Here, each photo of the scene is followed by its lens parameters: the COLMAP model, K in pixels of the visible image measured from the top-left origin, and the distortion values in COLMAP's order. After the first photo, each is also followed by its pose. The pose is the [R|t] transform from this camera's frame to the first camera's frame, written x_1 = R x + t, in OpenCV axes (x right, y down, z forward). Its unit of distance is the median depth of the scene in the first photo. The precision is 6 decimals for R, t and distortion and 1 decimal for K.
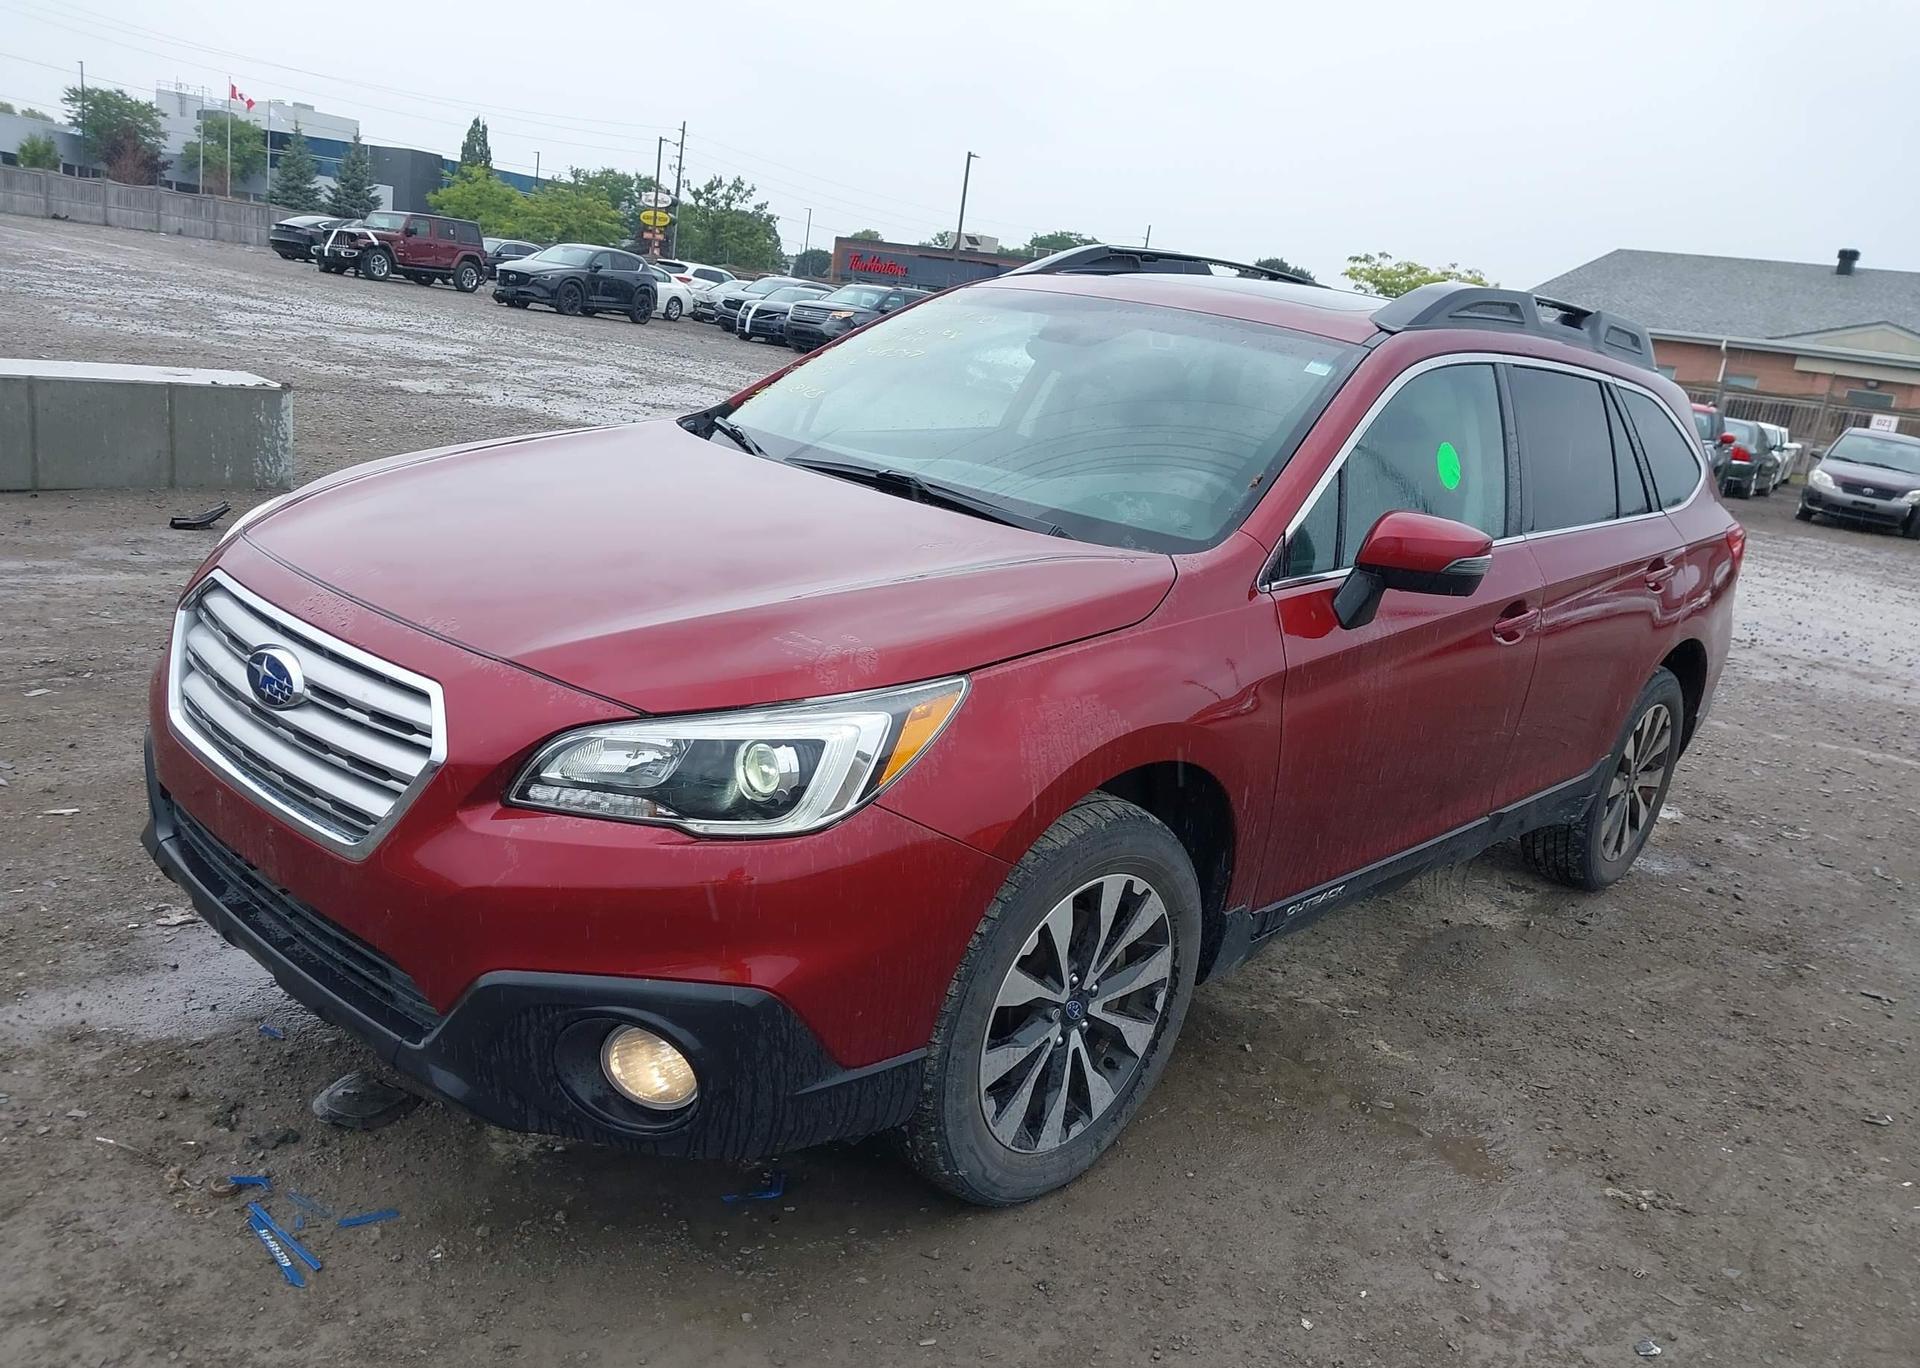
lens RADIAL K [[1553.9, 0, 783.7], [0, 1553.9, 768.1], [0, 0, 1]] dist [0.079331, -0.149845]
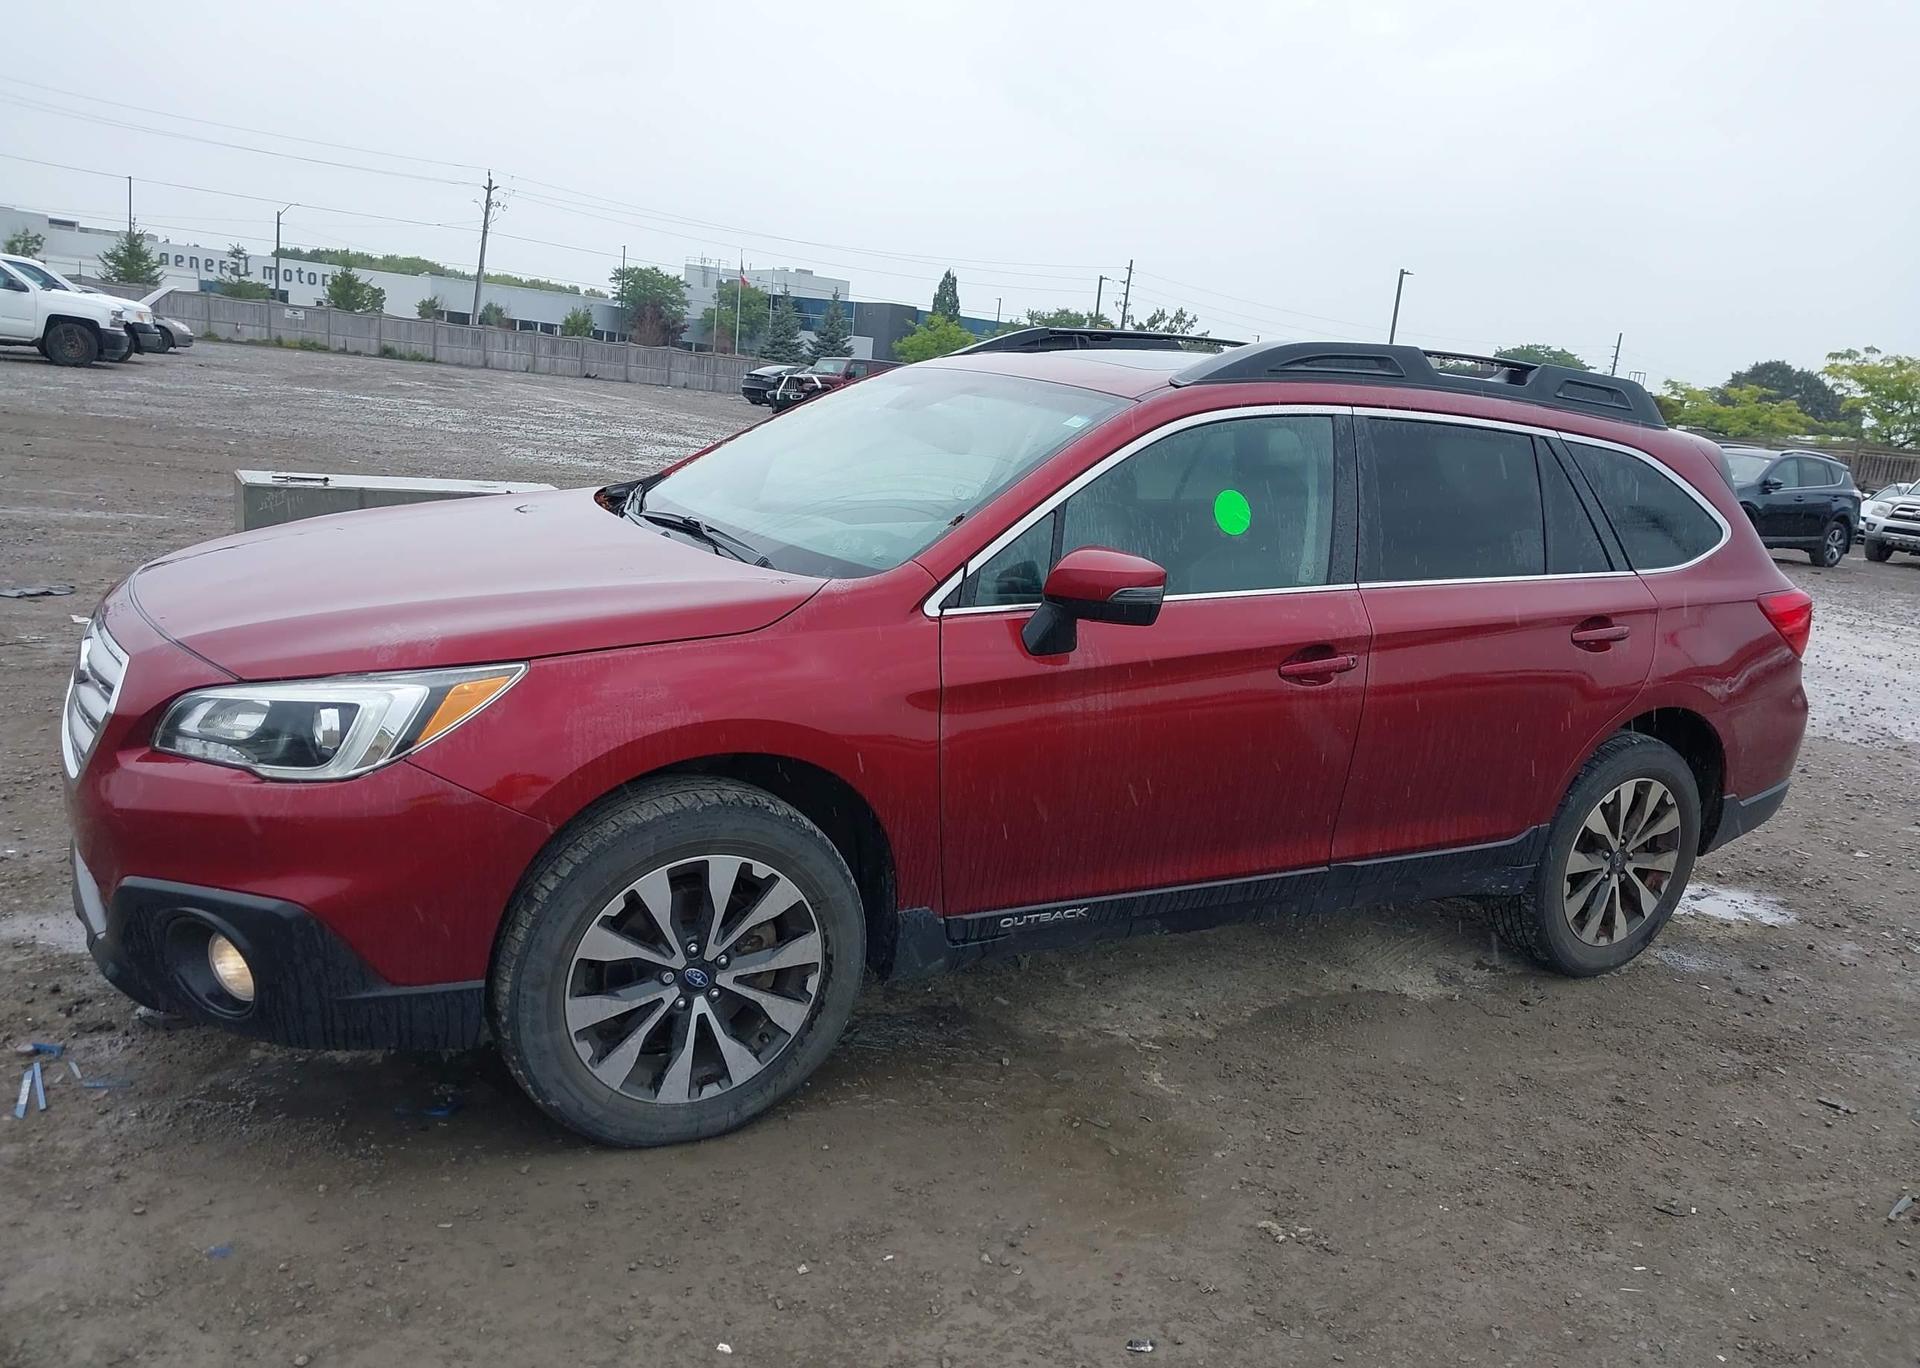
lens RADIAL K [[1496.0, 0, 769.6], [0, 1496.0, 783.9], [0, 0, 1]] dist [0.031286, -0.011264]
pose [[0.951529, 0.042477, -0.304613, 0.502819], [-0.061582, 0.996673, -0.053382, 0.063469], [0.301332, 0.069553, 0.950979, -0.015400]]
